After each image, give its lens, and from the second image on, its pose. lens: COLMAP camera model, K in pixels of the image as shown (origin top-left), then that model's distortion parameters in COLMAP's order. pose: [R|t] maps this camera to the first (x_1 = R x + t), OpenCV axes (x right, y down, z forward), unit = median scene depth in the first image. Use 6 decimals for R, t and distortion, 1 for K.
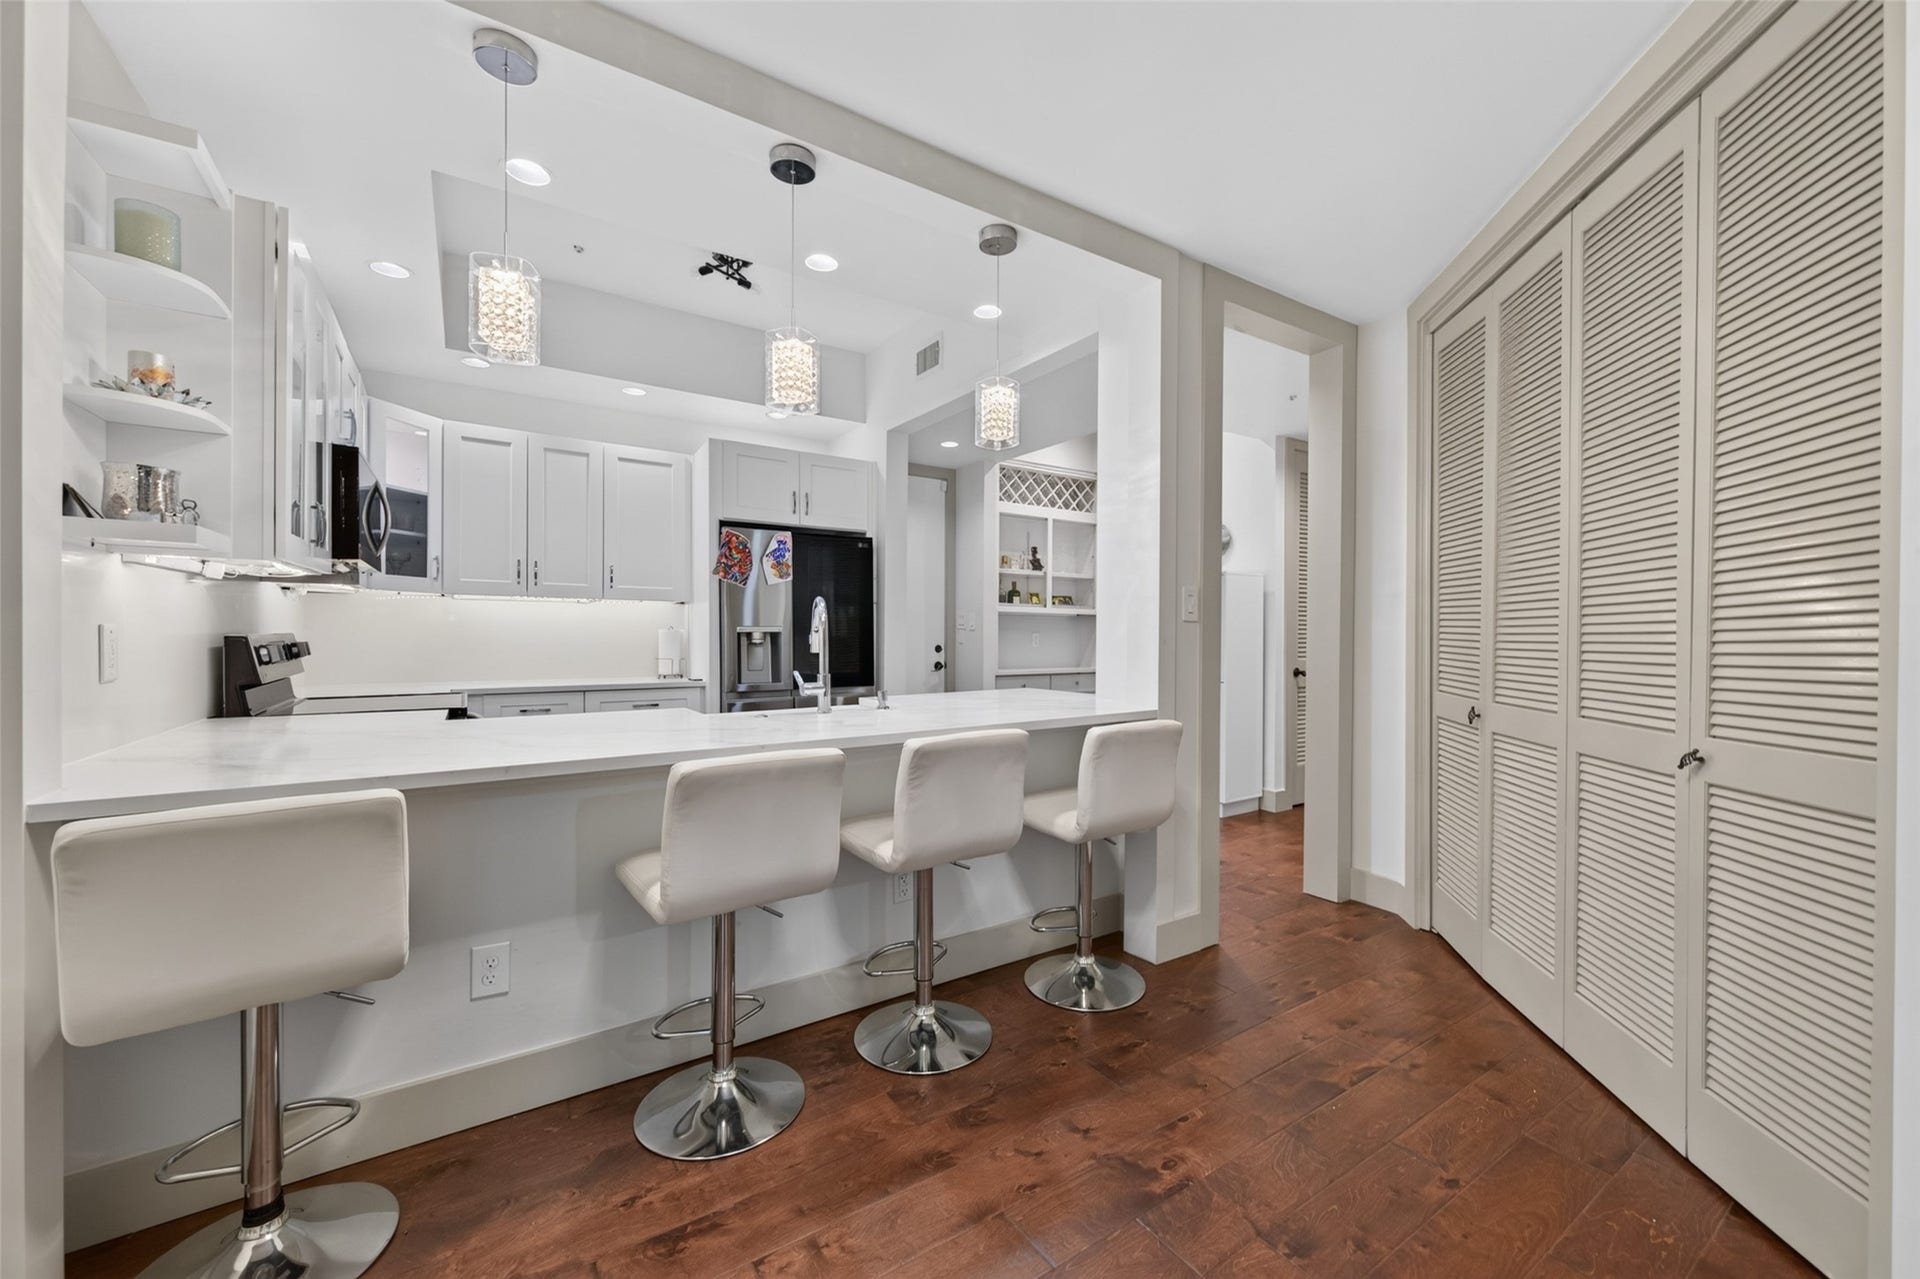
lens RADIAL K [[741.3, 0, 969.0], [0, 741.3, 639.8], [0, 0, 1]] dist [0.001571, -0.000399]
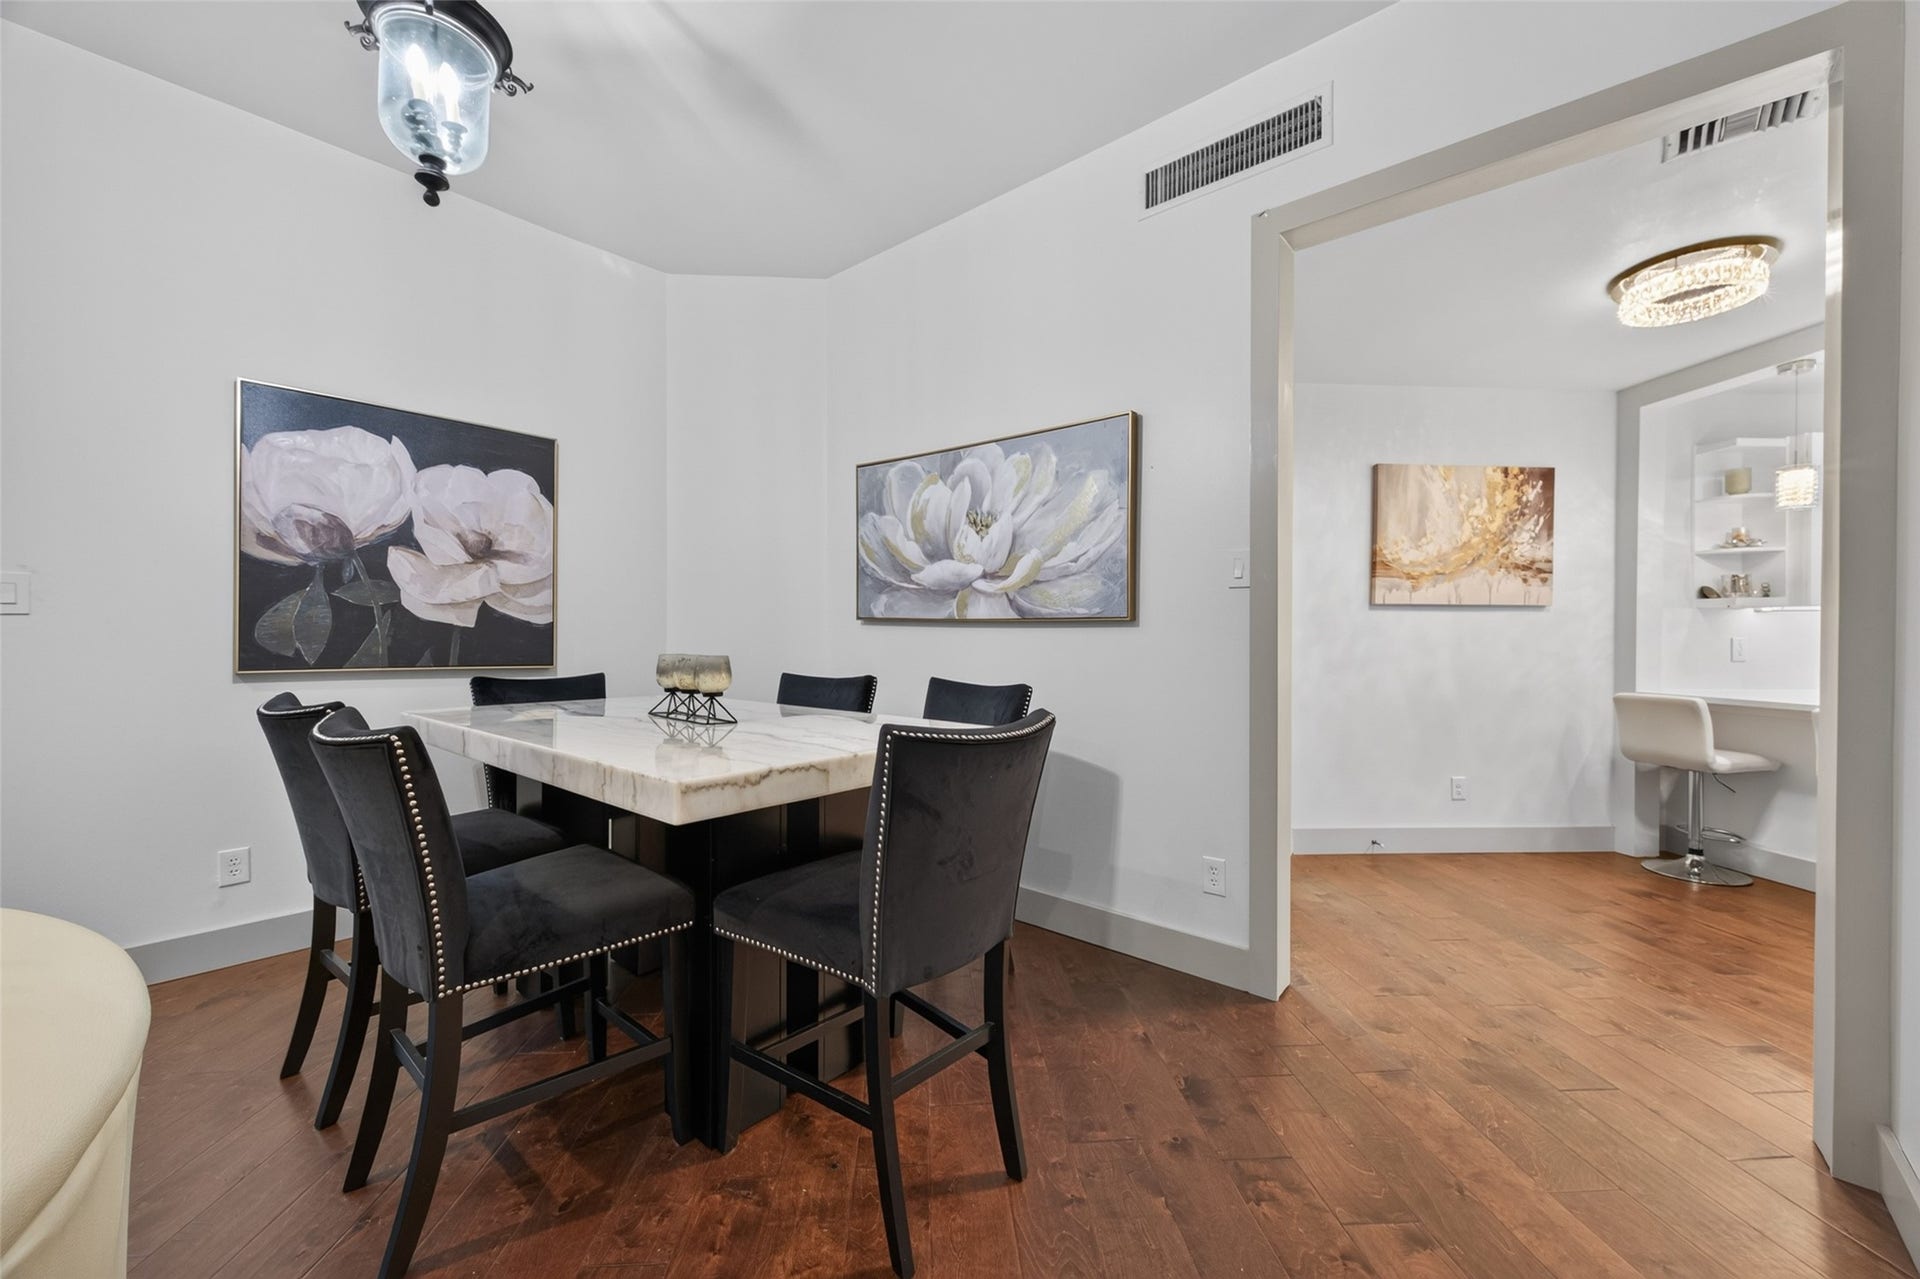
lens RADIAL K [[741.3, 0, 969.0], [0, 741.3, 639.8], [0, 0, 1]] dist [0.001571, -0.000399]
pose [[-0.499996, -0.000685, -0.866027, 0.627263], [-0.009862, 0.999939, 0.004903, -0.001387], [0.865972, 0.010993, -0.499973, 0.013503]]
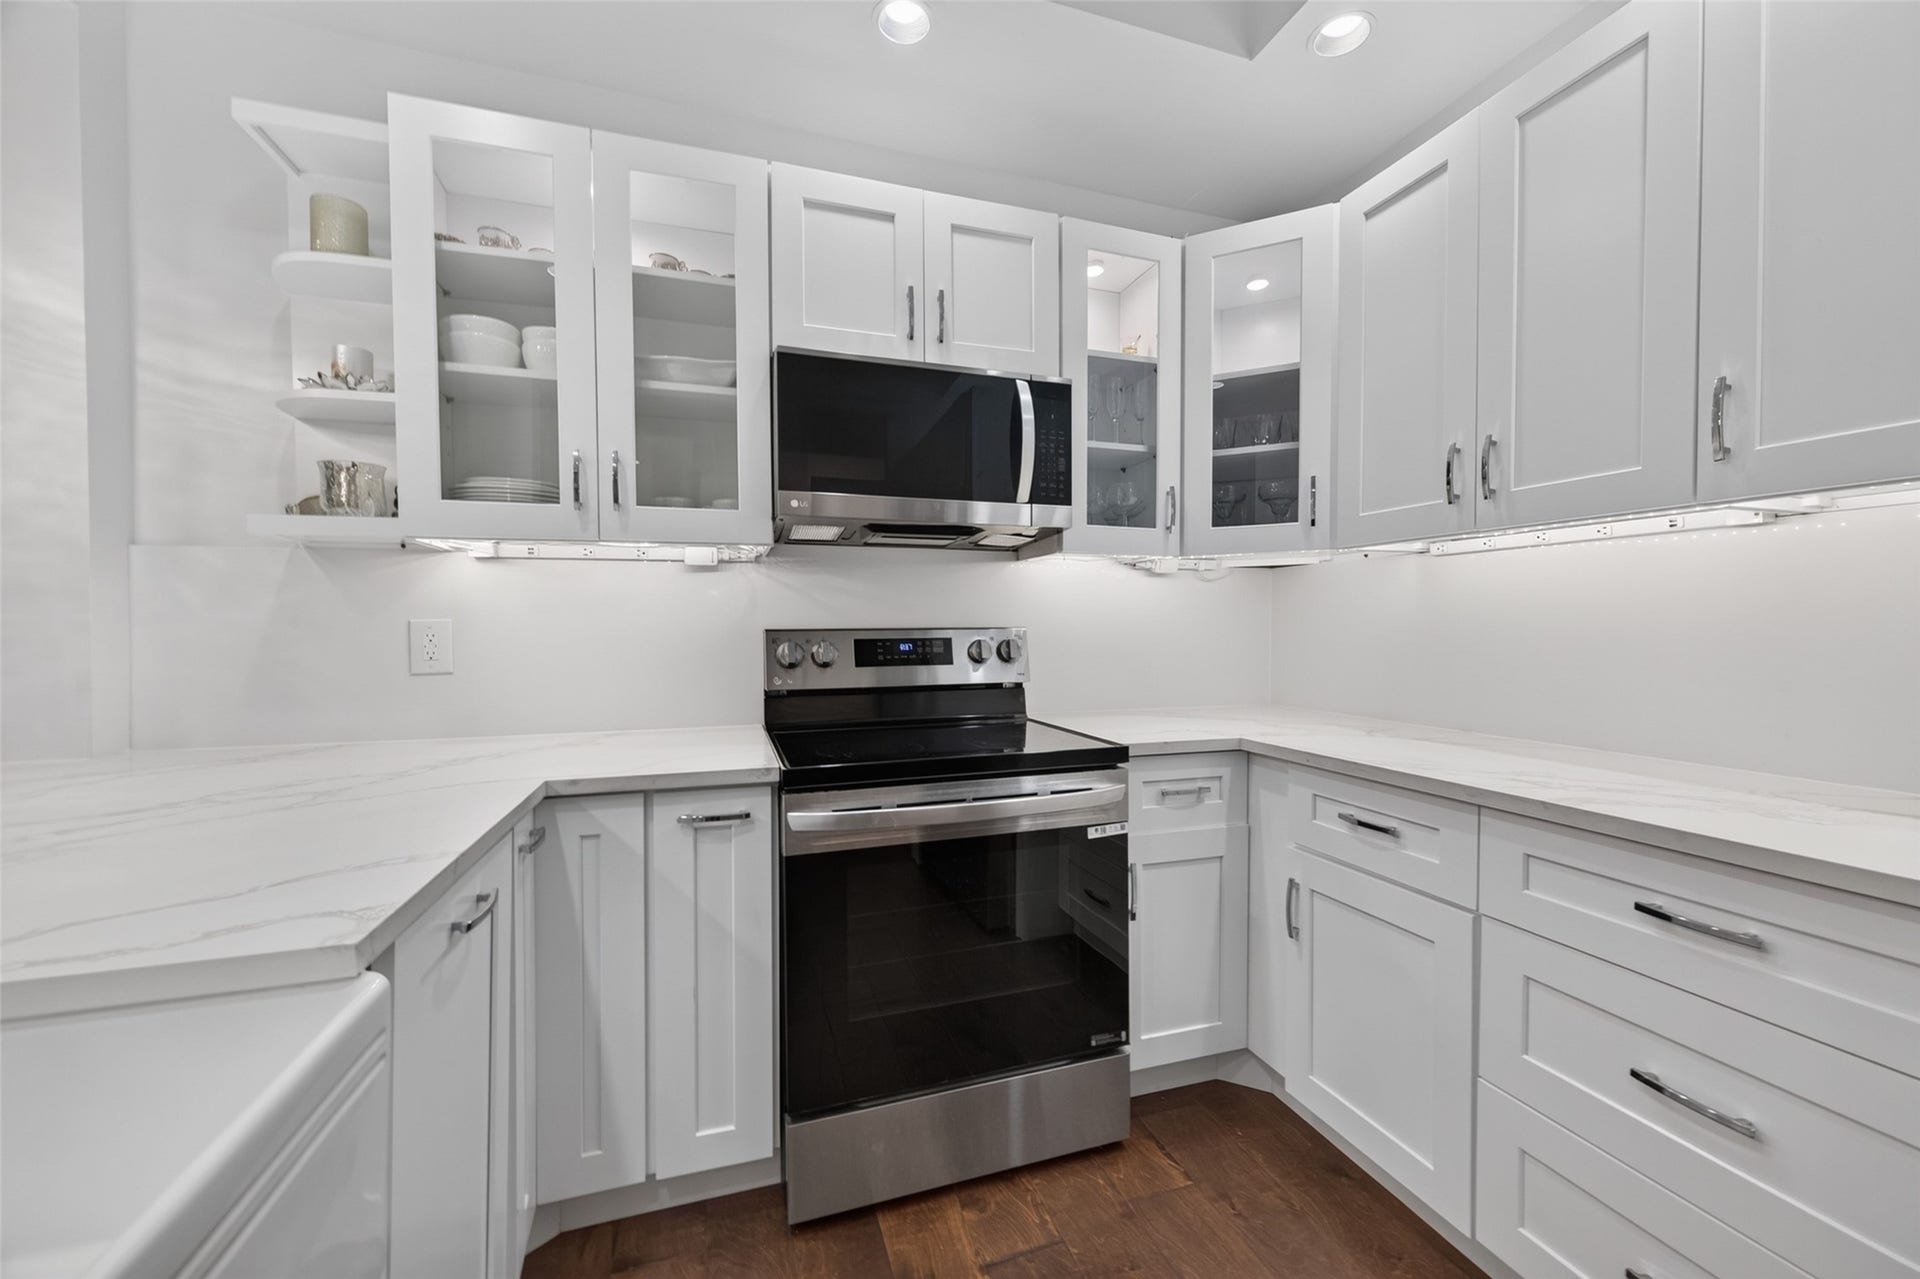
lens RADIAL K [[741.3, 0, 969.0], [0, 741.3, 639.8], [0, 0, 1]] dist [0.001571, -0.000399]
pose [[-0.266372, 0.013224, -0.963780, -0.101678], [-0.006820, 0.999855, 0.015604, -0.004691], [0.963846, 0.010730, -0.266243, 0.581218]]
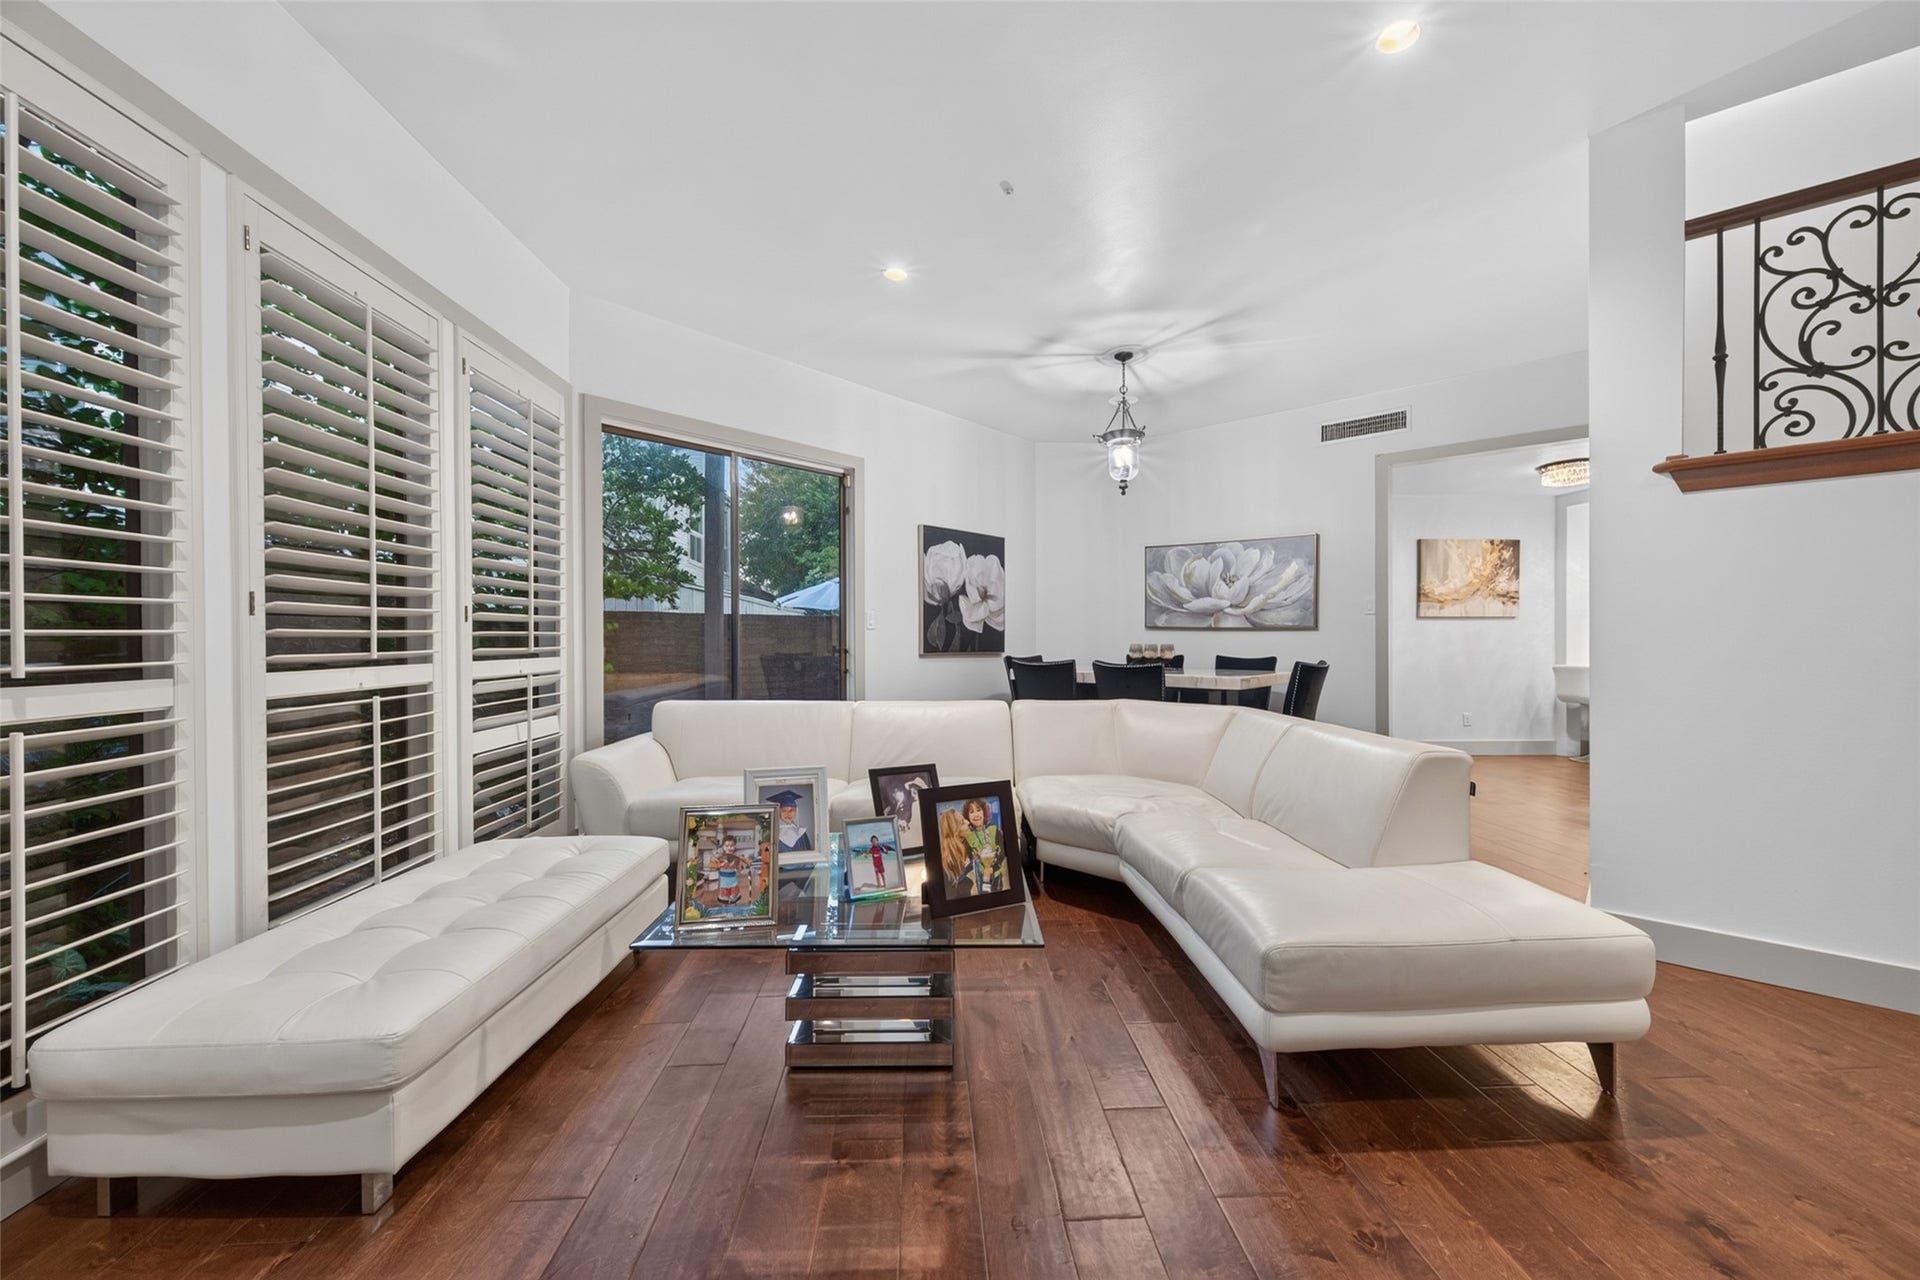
lens RADIAL K [[741.3, 0, 969.0], [0, 741.3, 640.3], [0, 0, 1]] dist [0.001571, -0.000399]
pose [[-0.509329, 0.001394, -0.860571, 1.276245], [-0.003314, 0.999988, 0.003581, 0.002523], [0.860566, 0.004676, -0.509318, -0.020422]]
